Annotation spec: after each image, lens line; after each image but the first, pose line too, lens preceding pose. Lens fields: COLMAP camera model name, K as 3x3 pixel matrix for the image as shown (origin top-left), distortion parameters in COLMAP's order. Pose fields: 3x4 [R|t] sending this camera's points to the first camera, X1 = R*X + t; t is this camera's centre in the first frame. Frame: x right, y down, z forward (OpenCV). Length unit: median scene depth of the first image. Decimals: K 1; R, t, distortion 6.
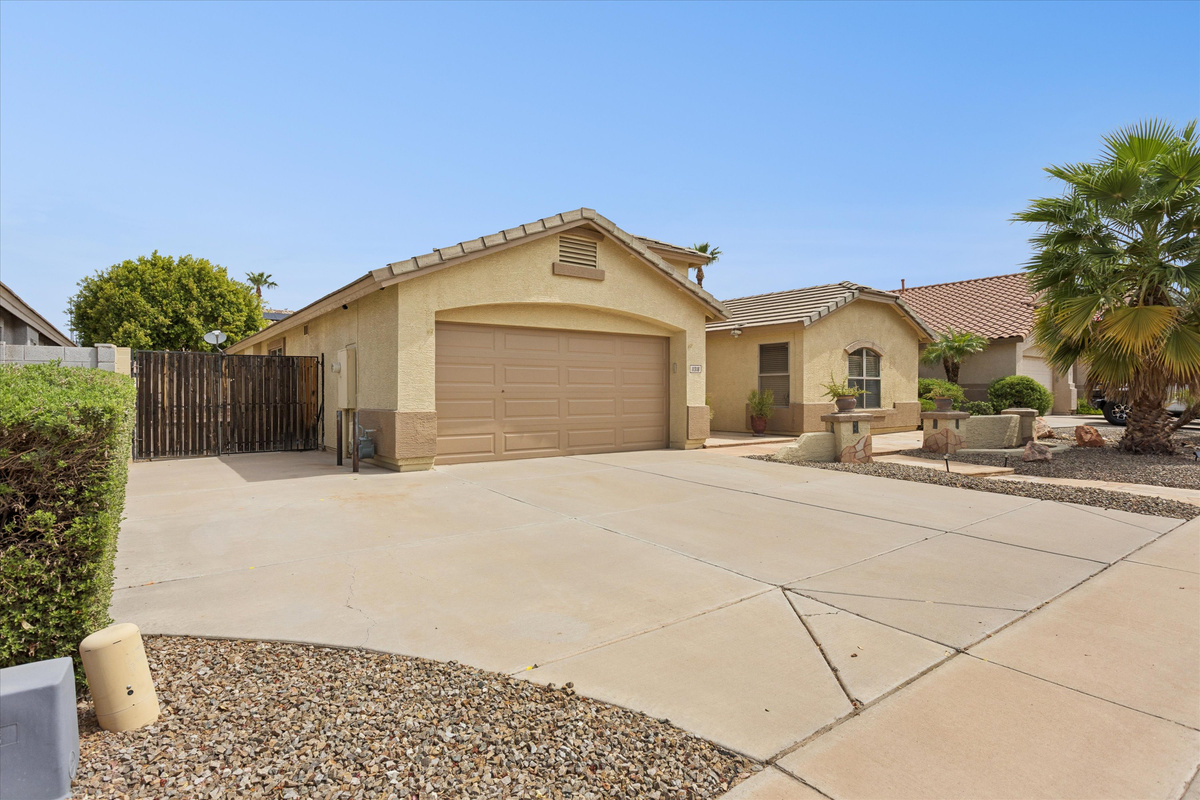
lens RADIAL K [[602.8, 0, 600.0], [0, 602.8, 400.0], [0, 0, 1]] dist [-0.000710, -0.000124]
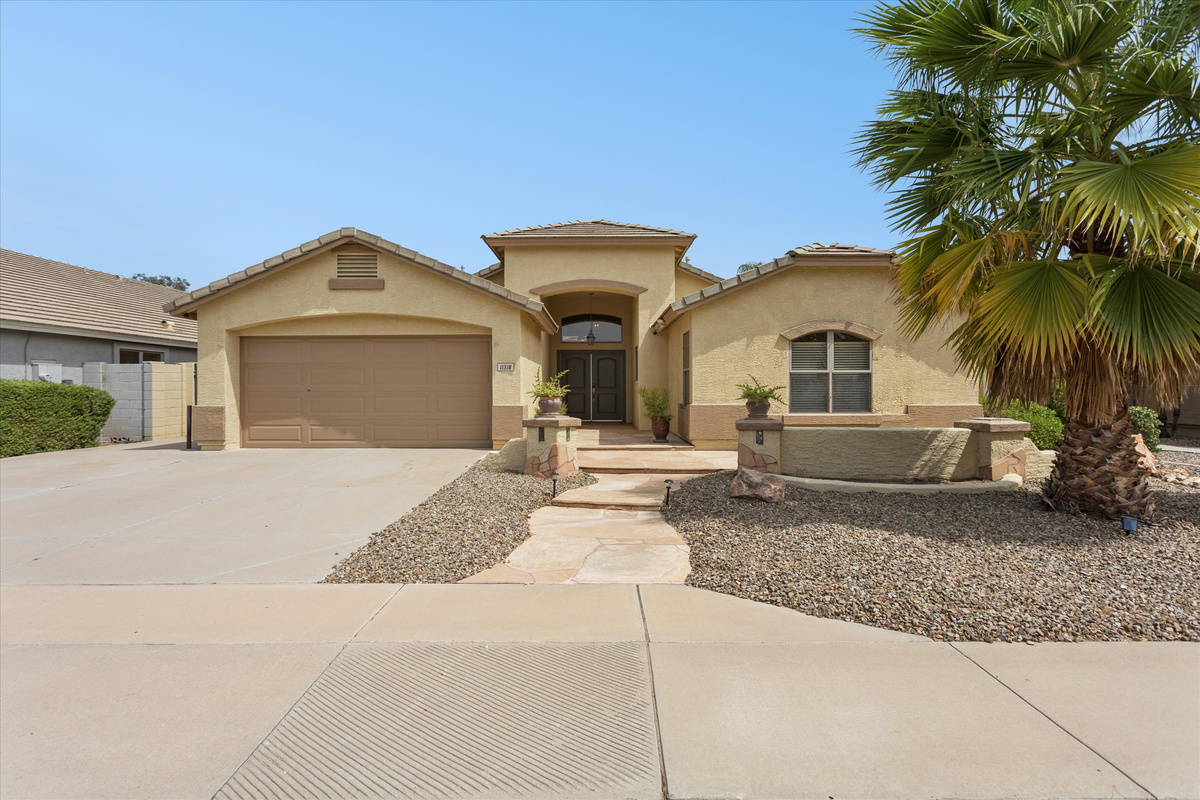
lens RADIAL K [[602.8, 0, 600.0], [0, 602.8, 400.0], [0, 0, 1]] dist [-0.000710, -0.000124]
pose [[0.802180, 0.012104, -0.596960, 0.940950], [-0.005439, 0.999901, 0.012965, -0.013665], [0.597058, -0.007154, 0.802167, 0.350468]]
